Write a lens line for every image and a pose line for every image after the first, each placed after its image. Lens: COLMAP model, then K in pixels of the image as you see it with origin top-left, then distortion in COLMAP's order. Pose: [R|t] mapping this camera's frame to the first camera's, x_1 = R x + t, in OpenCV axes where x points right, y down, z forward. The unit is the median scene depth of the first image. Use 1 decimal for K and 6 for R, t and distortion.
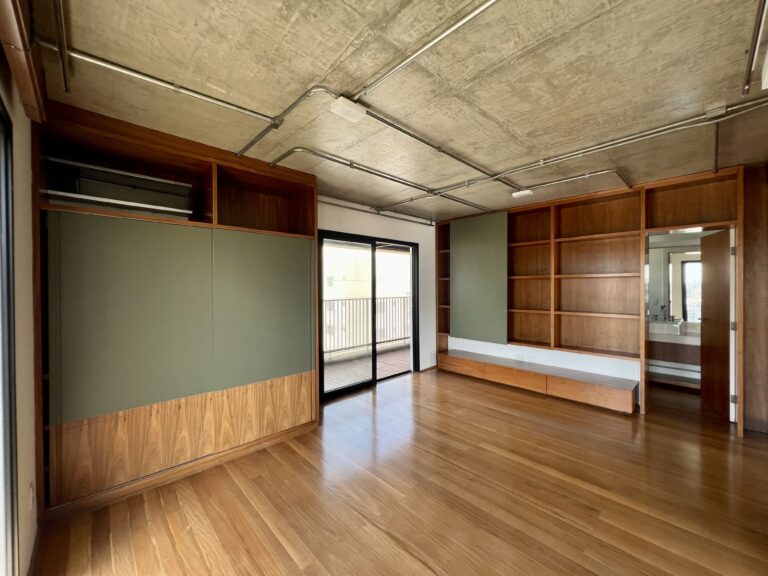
lens RADIAL K [[309.6, 0, 381.4], [0, 309.6, 288.4], [0, 0, 1]] dist [-0.000712, 0.000653]
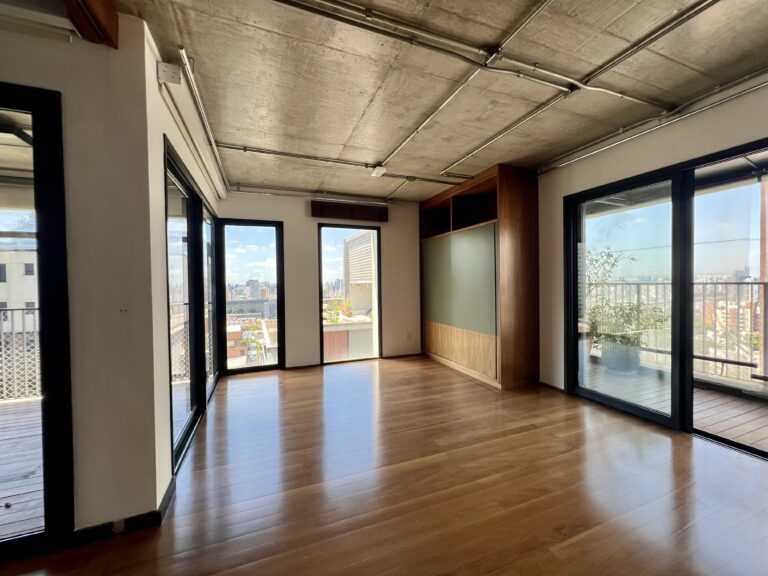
lens RADIAL K [[309.6, 0, 380.8], [0, 309.6, 287.2], [0, 0, 1]] dist [-0.000712, 0.000653]
pose [[-0.380842, 0.022075, -0.924377, 1.010128], [0.007983, 0.999756, 0.020586, 0.055759], [0.924606, 0.000461, -0.380925, 1.053532]]
